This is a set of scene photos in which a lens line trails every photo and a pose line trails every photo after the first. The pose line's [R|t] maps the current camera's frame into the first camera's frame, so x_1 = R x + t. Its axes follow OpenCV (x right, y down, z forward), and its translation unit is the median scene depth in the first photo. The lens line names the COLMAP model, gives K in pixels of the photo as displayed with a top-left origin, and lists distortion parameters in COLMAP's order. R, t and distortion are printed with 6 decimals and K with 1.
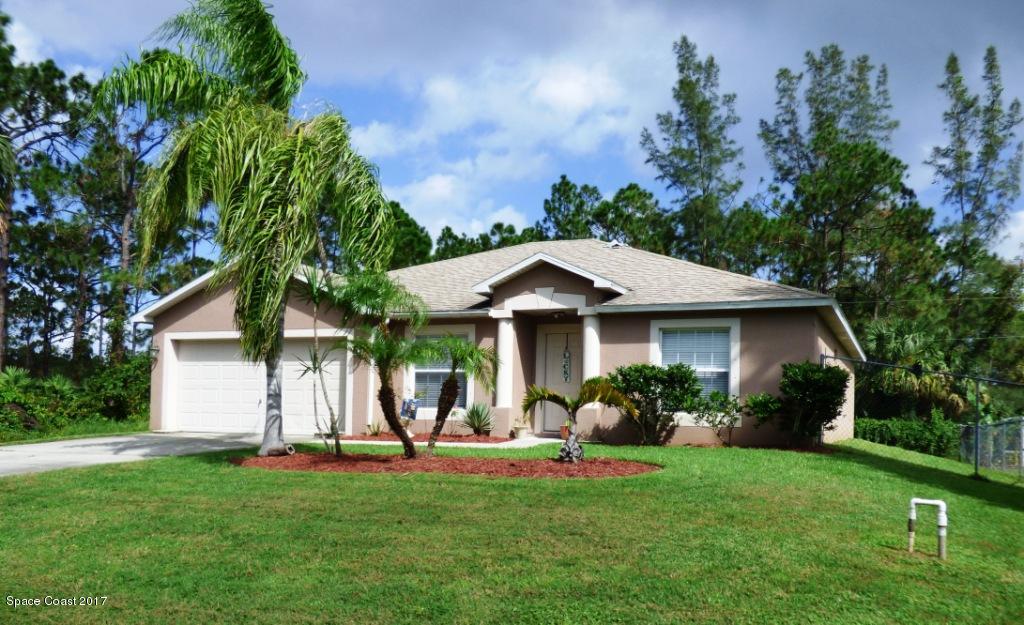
lens RADIAL K [[924.2, 0, 509.7], [0, 924.2, 354.2], [0, 0, 1]] dist [0.000122, -0.347006]
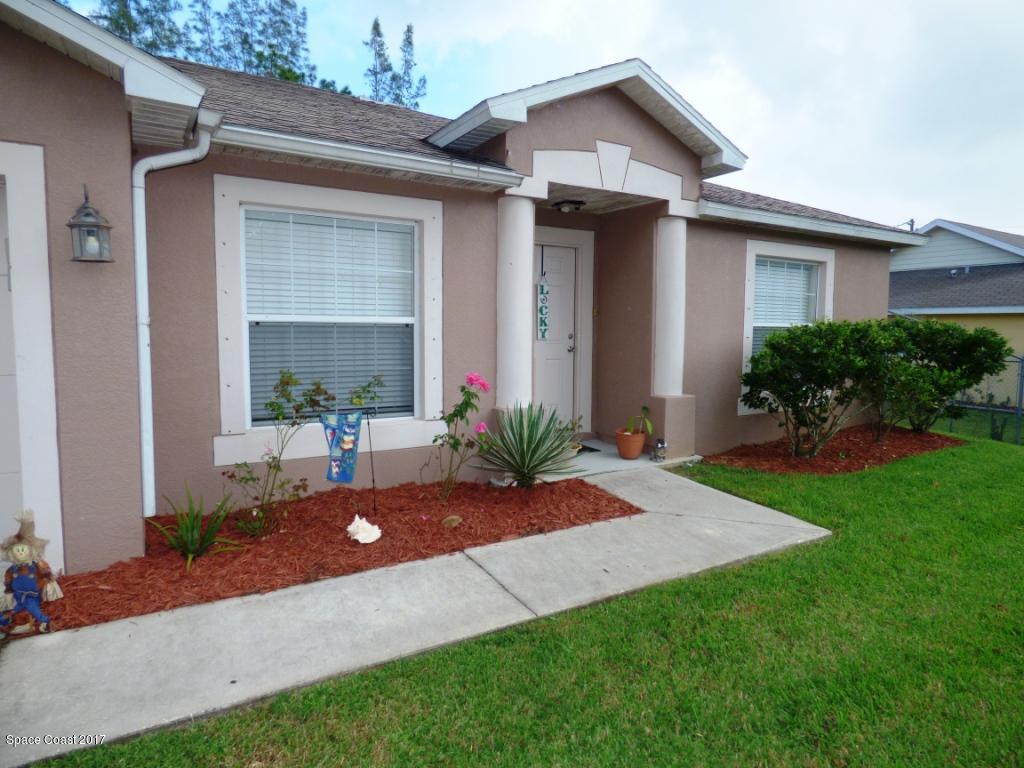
lens RADIAL K [[633.9, 0, 512.0], [0, 633.9, 384.0], [0, 0, 1]] dist [-0.011619, -0.000342]
pose [[0.577676, -0.089288, 0.811368, -0.091157], [-0.059933, 0.986677, 0.151251, 0.000546], [-0.814063, -0.136002, 0.564628, 0.301015]]
